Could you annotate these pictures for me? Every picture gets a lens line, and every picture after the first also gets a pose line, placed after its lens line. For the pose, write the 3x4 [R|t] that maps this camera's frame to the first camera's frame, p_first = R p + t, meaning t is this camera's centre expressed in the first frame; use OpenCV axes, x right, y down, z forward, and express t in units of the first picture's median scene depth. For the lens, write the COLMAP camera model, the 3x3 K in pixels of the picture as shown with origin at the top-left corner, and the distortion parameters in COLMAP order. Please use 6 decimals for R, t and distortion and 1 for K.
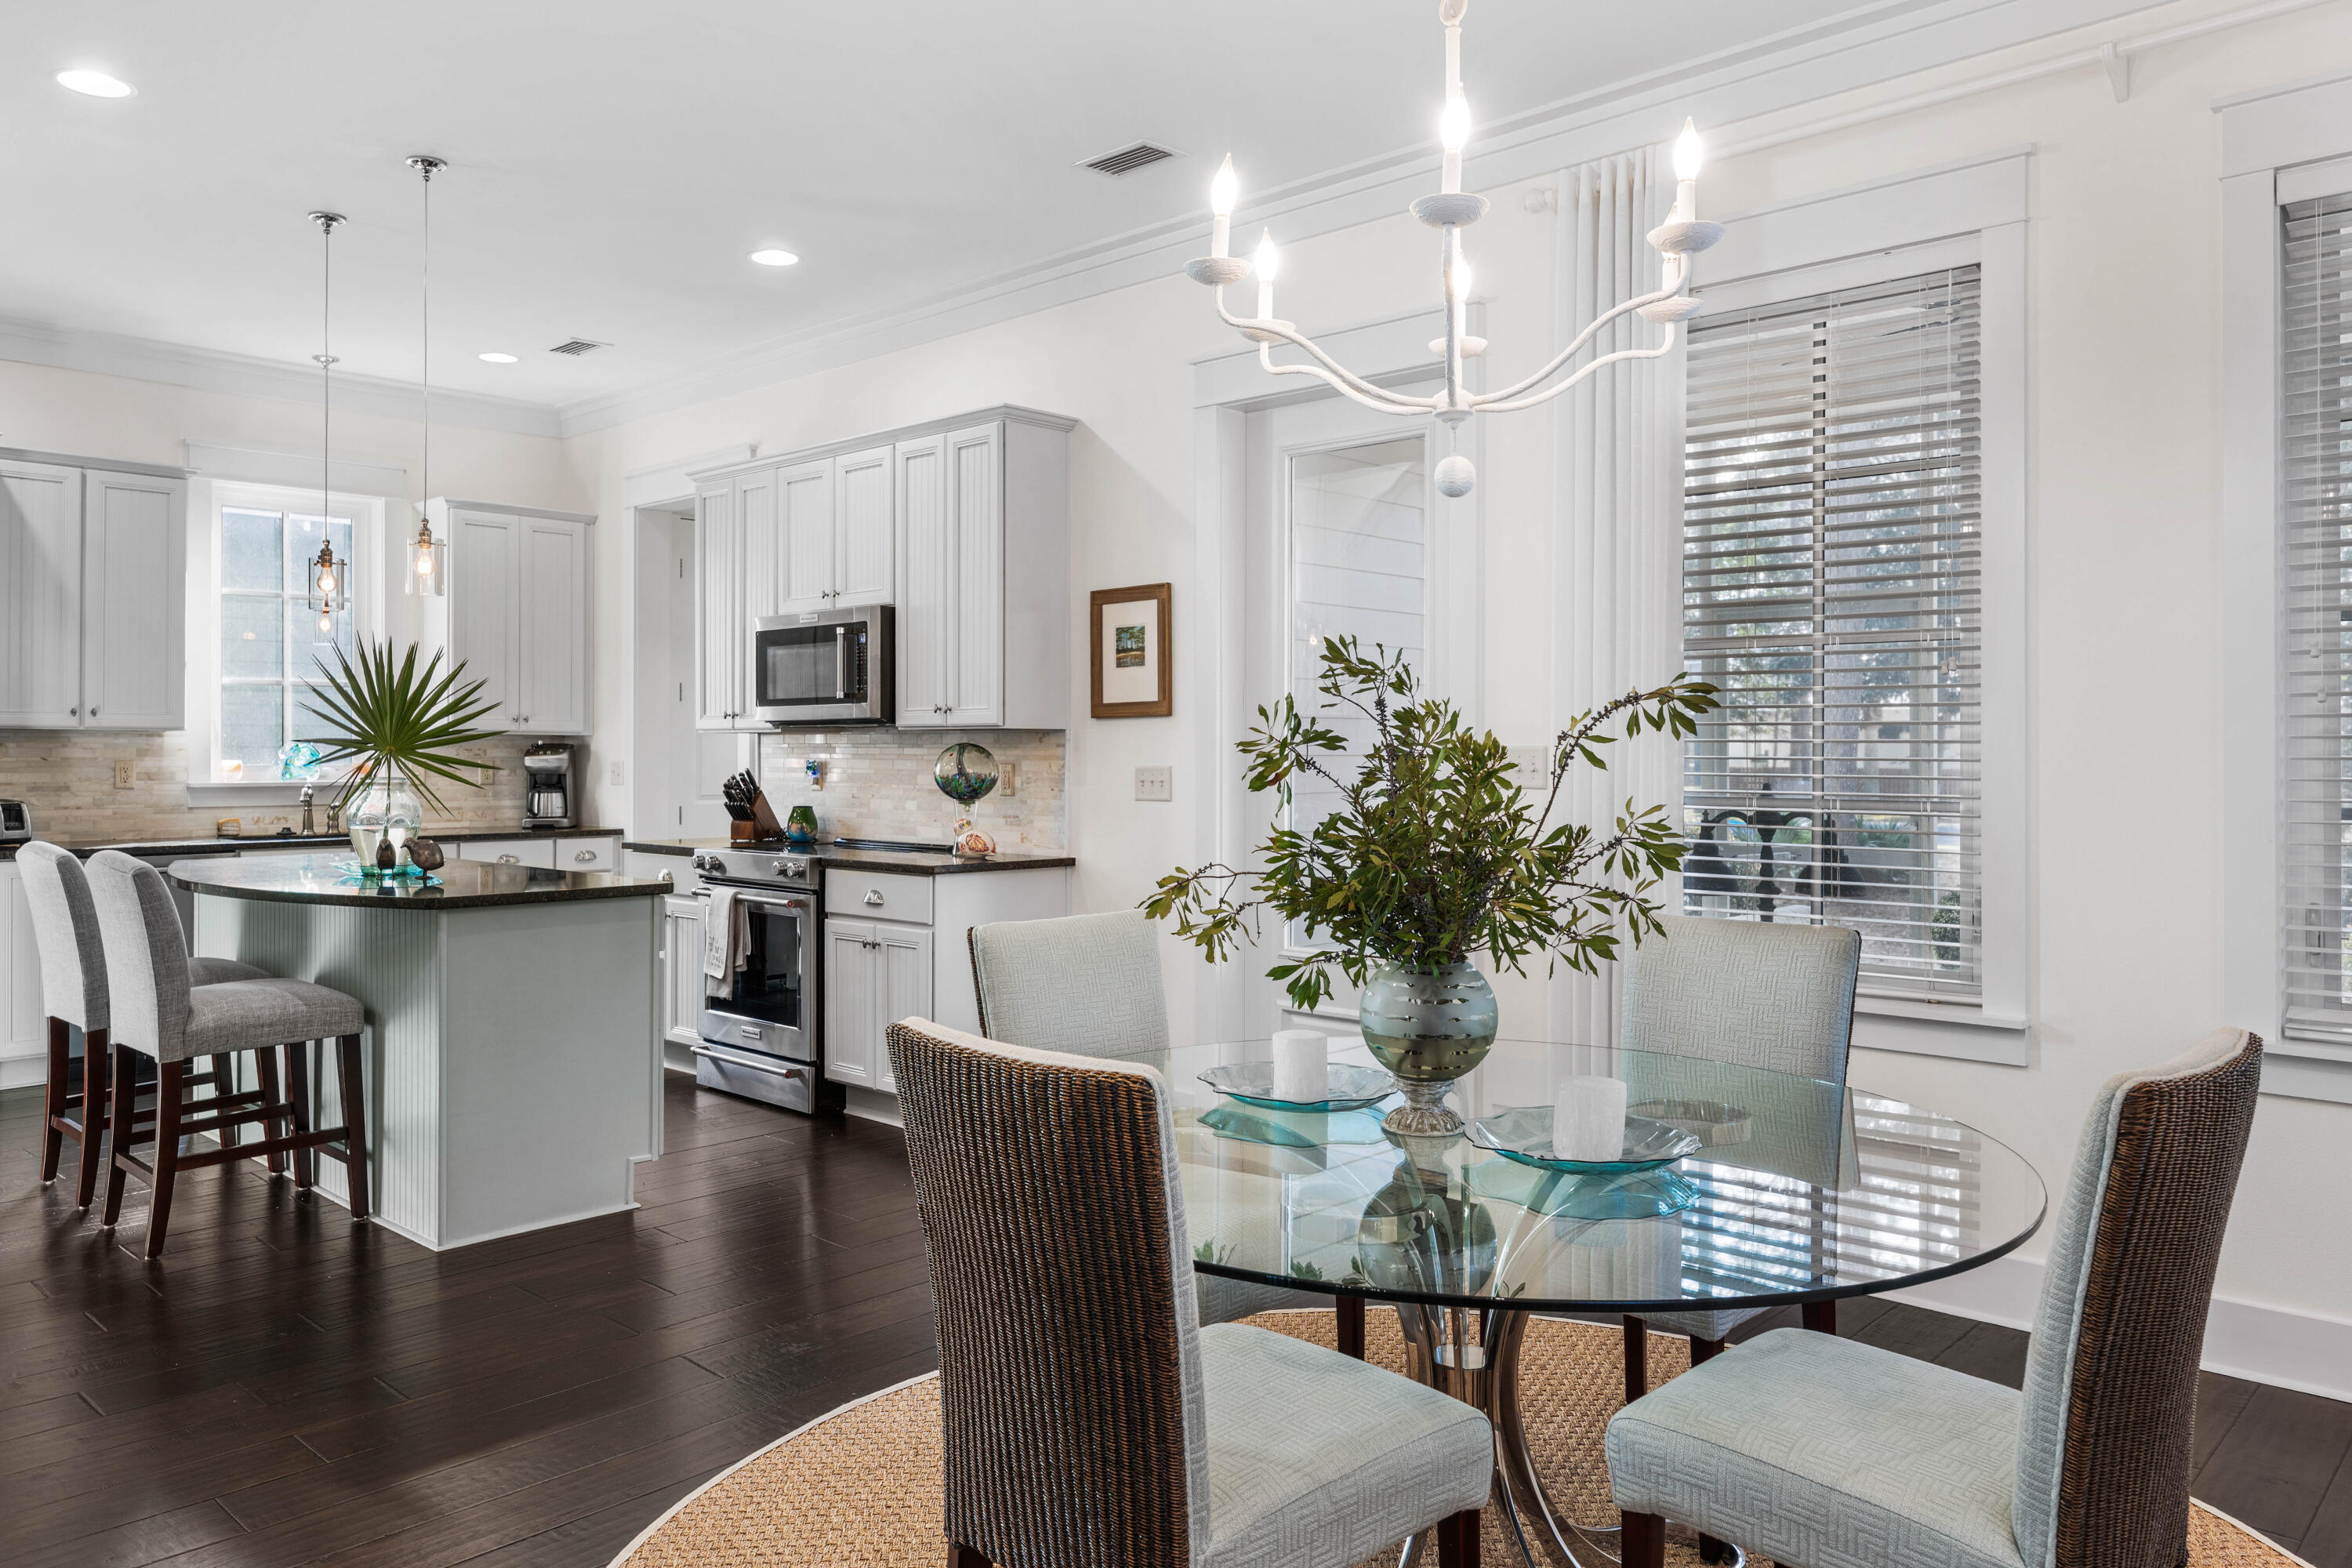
lens RADIAL K [[1626.3, 0, 1174.9], [0, 1626.3, 751.7], [0, 0, 1]] dist [0.000541, -0.009042]
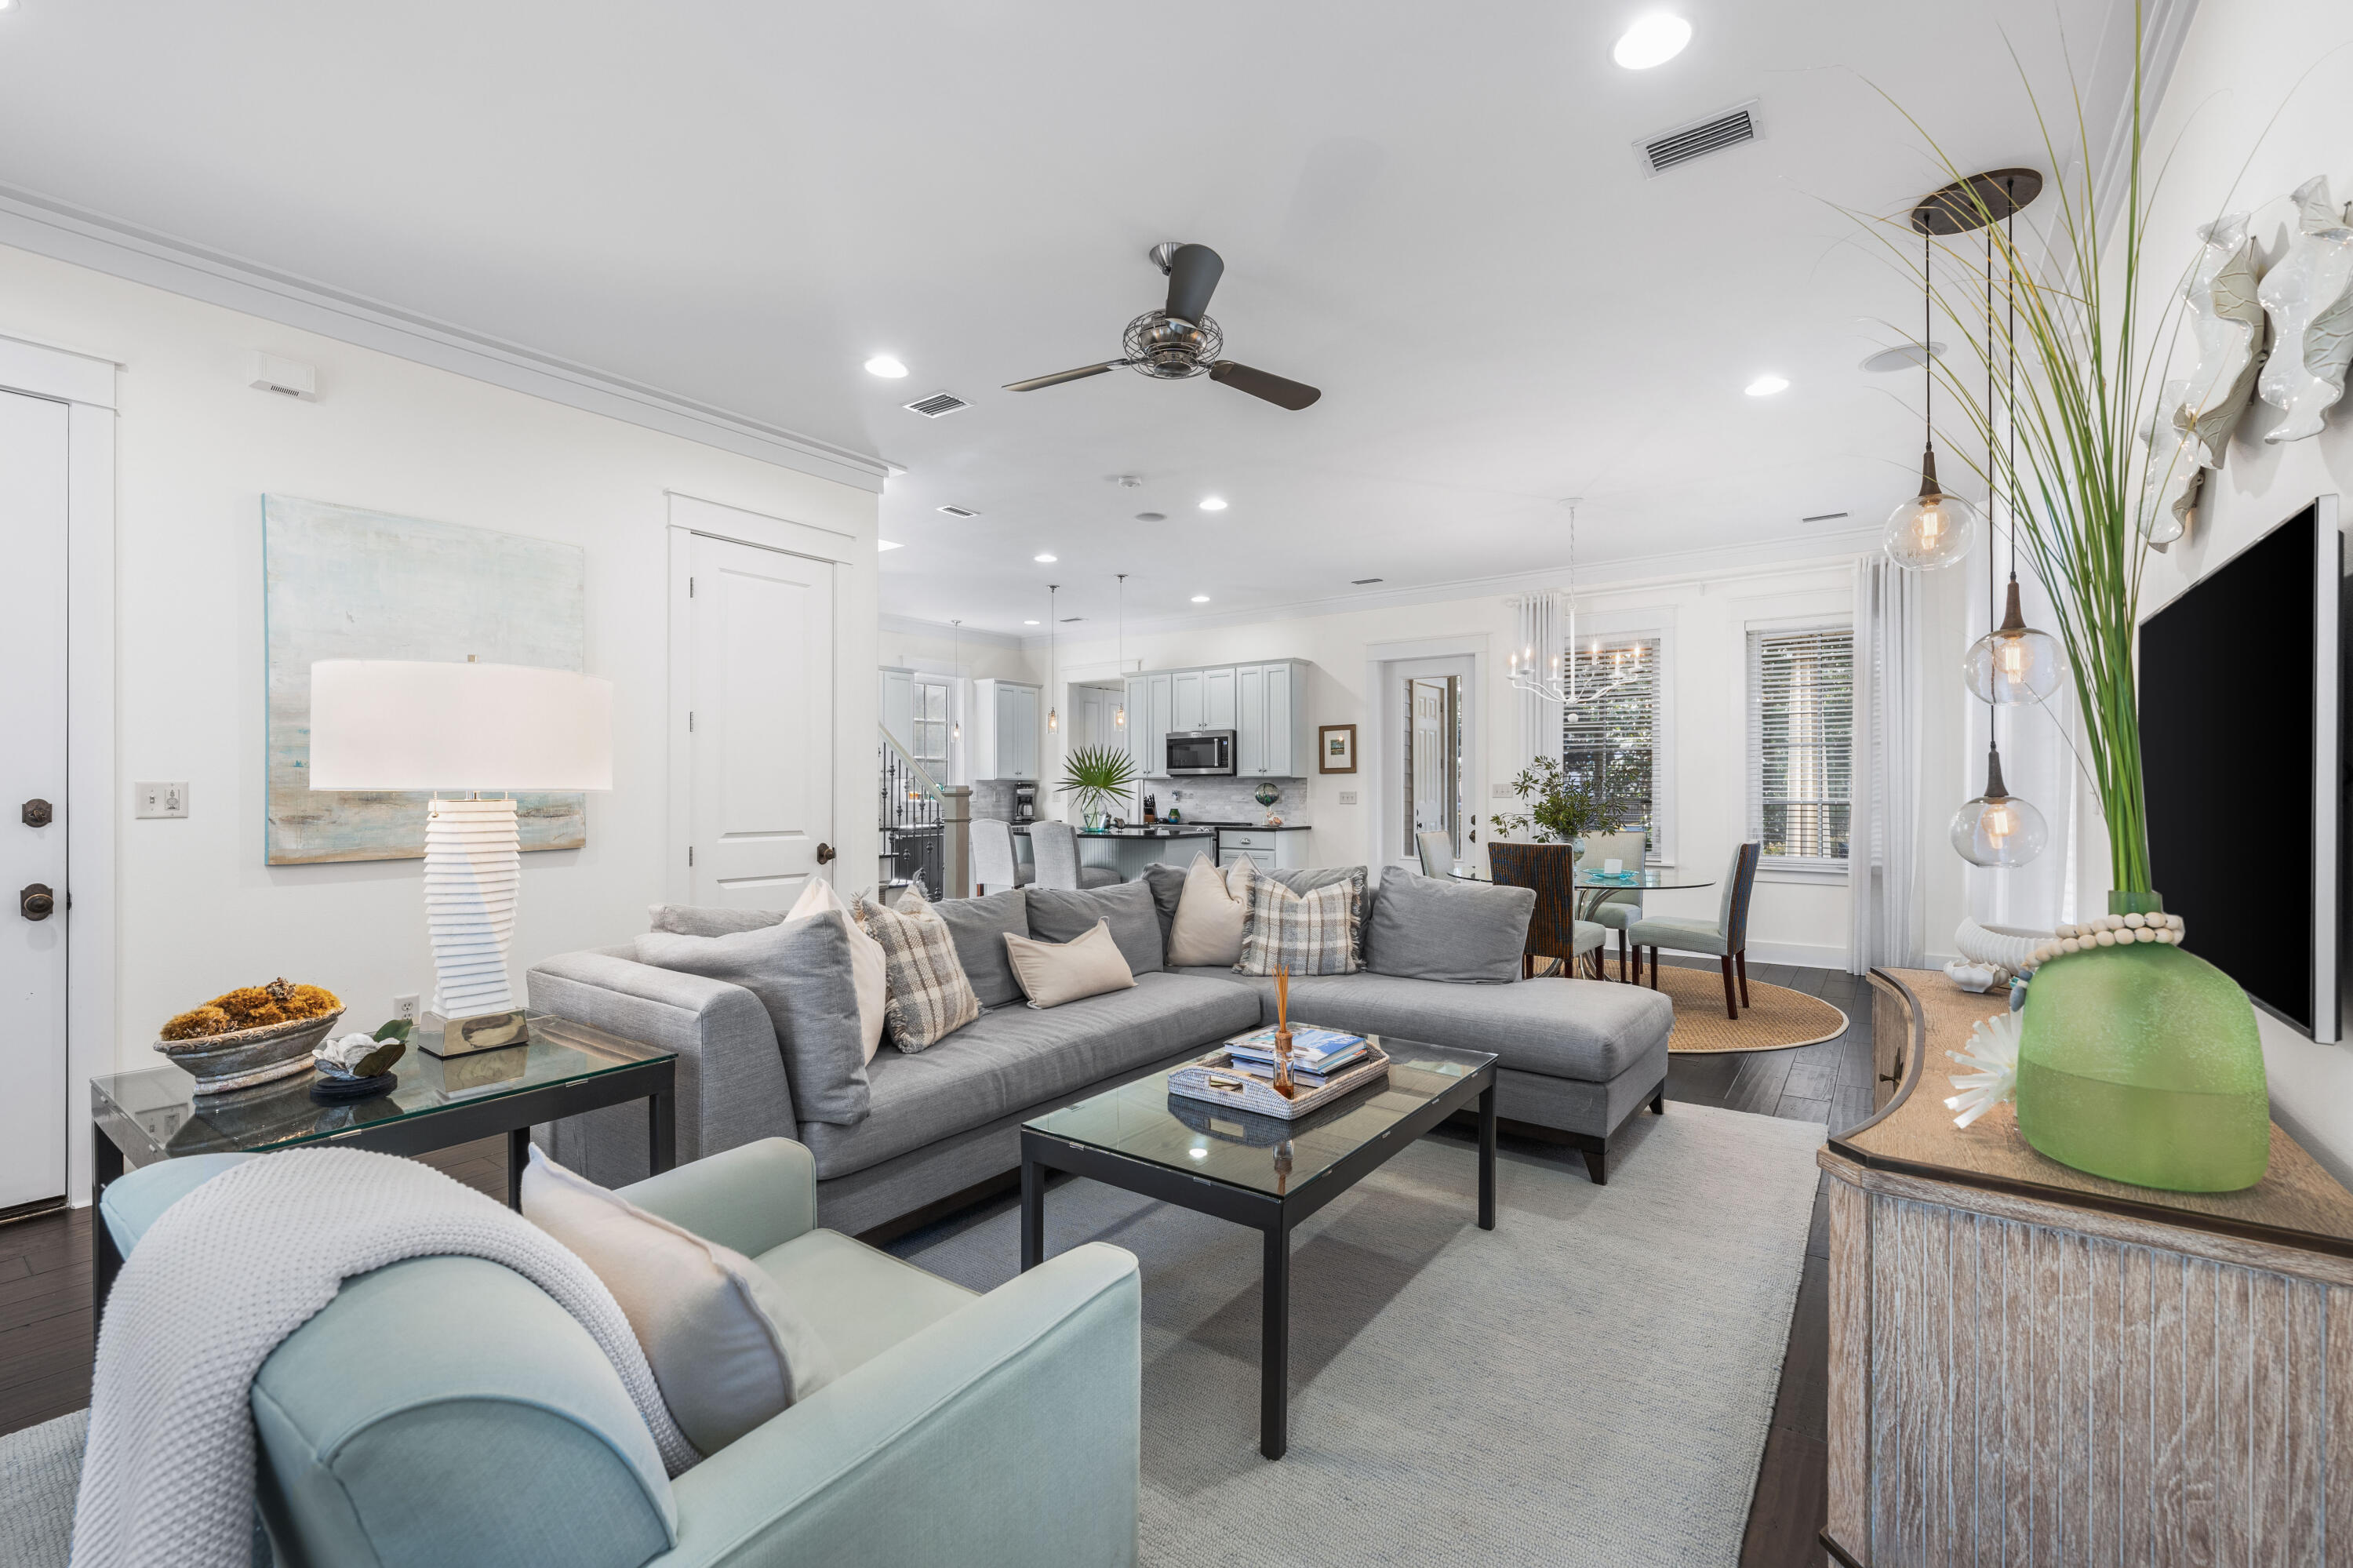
lens RADIAL K [[990.4, 0, 1171.3], [0, 990.4, 788.5], [0, 0, 1]] dist [-0.001009, -0.000377]
pose [[0.993188, -0.001298, 0.116514, -0.422076], [0.001556, 0.999997, -0.002120, 0.005951], [-0.116511, 0.002287, 0.993187, -0.516150]]
